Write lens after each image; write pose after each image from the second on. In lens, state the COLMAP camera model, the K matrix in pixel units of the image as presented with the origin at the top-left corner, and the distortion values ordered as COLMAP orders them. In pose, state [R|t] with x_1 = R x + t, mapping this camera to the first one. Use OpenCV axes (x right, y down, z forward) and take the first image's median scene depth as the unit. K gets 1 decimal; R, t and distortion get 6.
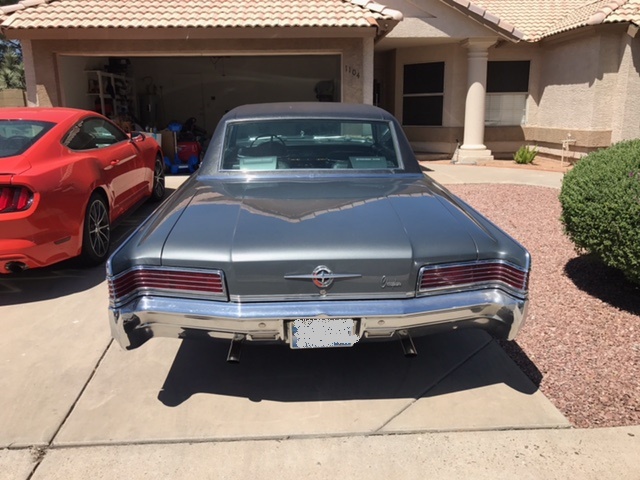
lens RADIAL K [[520.4, 0, 320.0], [0, 520.4, 240.0], [0, 0, 1]] dist [0.009494, -0.016794]
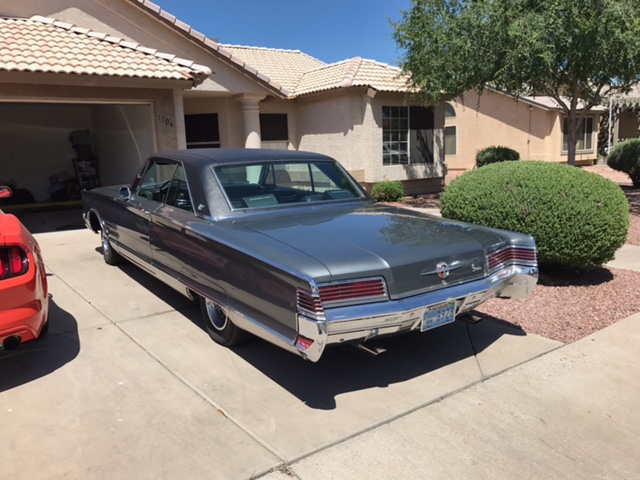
lens RADIAL K [[524.5, 0, 321.3], [0, 524.5, 231.7], [0, 0, 1]] dist [0.075532, -0.195656]
pose [[0.842583, -0.099700, 0.529257, -0.258899], [0.155837, 0.985811, -0.062390, 0.002317], [-0.515527, 0.135046, 0.846164, -0.002210]]
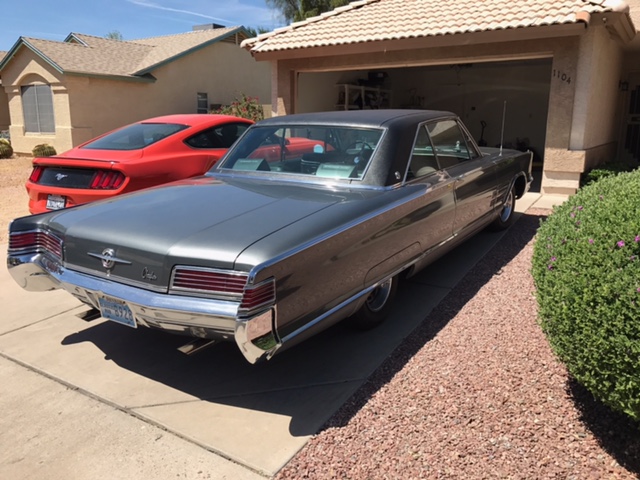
lens RADIAL K [[520.4, 0, 320.0], [0, 520.4, 240.0], [0, 0, 1]] dist [0.009494, -0.016794]
pose [[0.813753, 0.139226, -0.564290, 0.270584], [-0.151226, 0.988164, 0.025728, -0.018154], [0.561193, 0.064399, 0.825176, 0.084830]]
